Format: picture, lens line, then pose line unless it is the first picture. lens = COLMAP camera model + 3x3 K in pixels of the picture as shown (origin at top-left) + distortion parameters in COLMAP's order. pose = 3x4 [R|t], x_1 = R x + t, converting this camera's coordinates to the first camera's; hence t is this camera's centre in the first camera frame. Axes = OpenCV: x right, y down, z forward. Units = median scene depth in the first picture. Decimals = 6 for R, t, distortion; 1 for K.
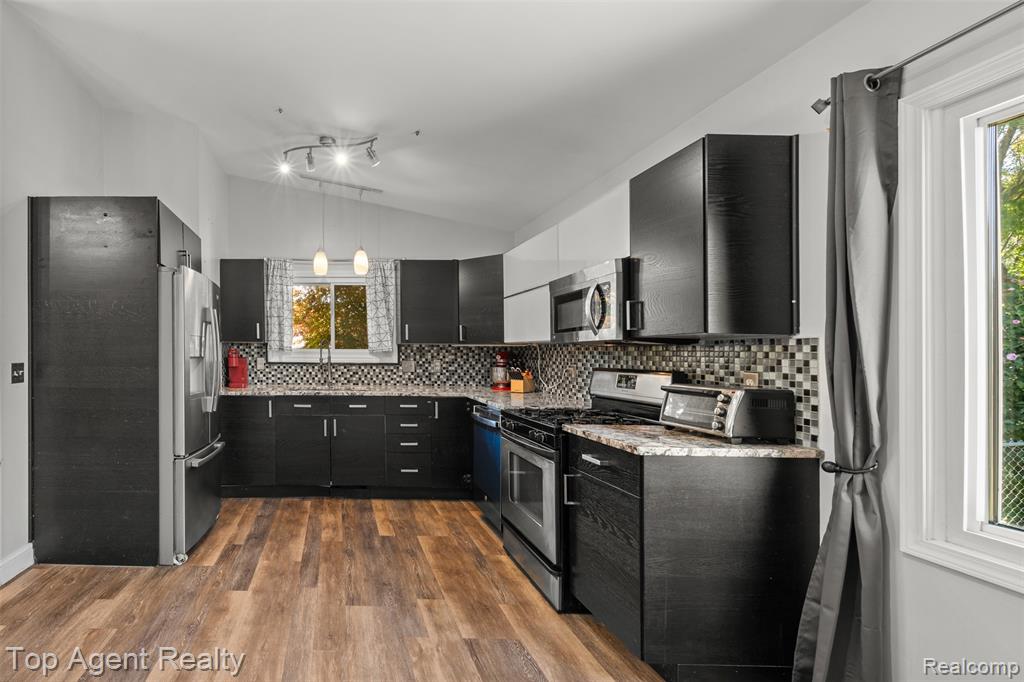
lens RADIAL K [[510.7, 0, 509.2], [0, 510.7, 350.8], [0, 0, 1]] dist [-0.001587, -0.000429]
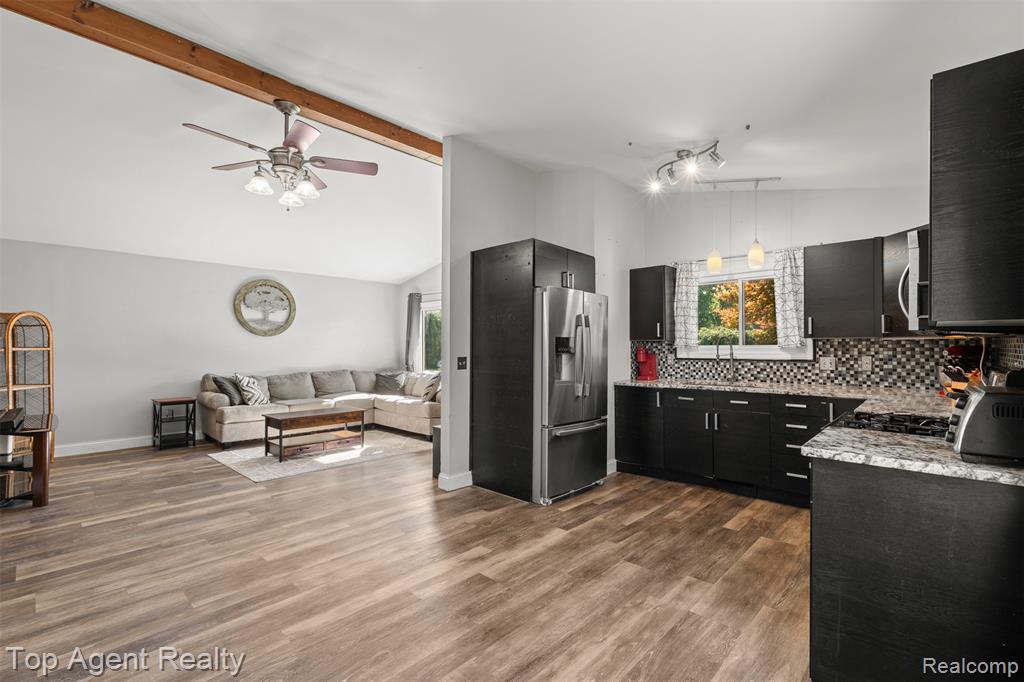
lens RADIAL K [[491.8, 0, 512.0], [0, 491.8, 341.0], [0, 0, 1]] dist [0.001330, 0.000746]
pose [[0.721636, -0.019235, -0.692006, 0.144164], [0.010462, 0.999803, -0.016880, 0.000924], [0.692194, 0.004942, 0.721694, -0.007832]]
